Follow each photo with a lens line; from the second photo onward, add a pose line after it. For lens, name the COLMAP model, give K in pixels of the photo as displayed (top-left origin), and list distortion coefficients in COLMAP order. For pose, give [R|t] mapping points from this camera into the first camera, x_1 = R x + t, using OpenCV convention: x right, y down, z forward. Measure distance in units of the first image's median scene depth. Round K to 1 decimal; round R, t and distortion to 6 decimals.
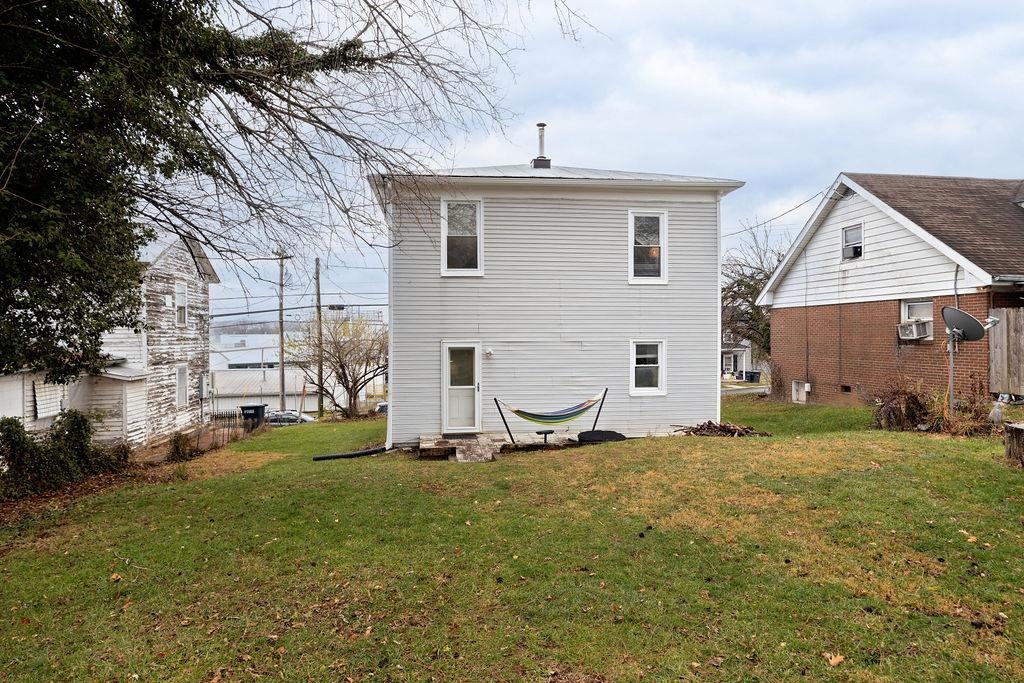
lens RADIAL K [[560.5, 0, 510.9], [0, 560.5, 334.7], [0, 0, 1]] dist [0.002465, 0.000106]
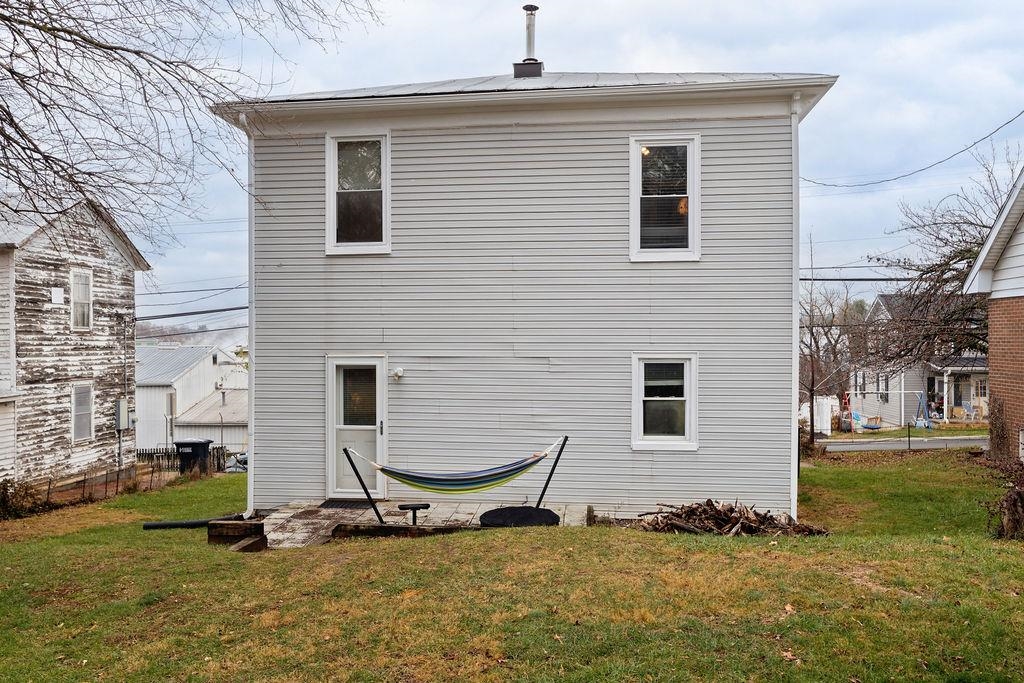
lens RADIAL K [[837.8, 0, 512.0], [0, 837.8, 341.5], [0, 0, 1]] dist [-0.003420, -0.002086]
pose [[0.972046, 0.003683, -0.234762, 0.259104], [-0.003149, 0.999992, 0.002651, -0.006258], [0.234770, -0.001838, 0.972049, 0.092973]]
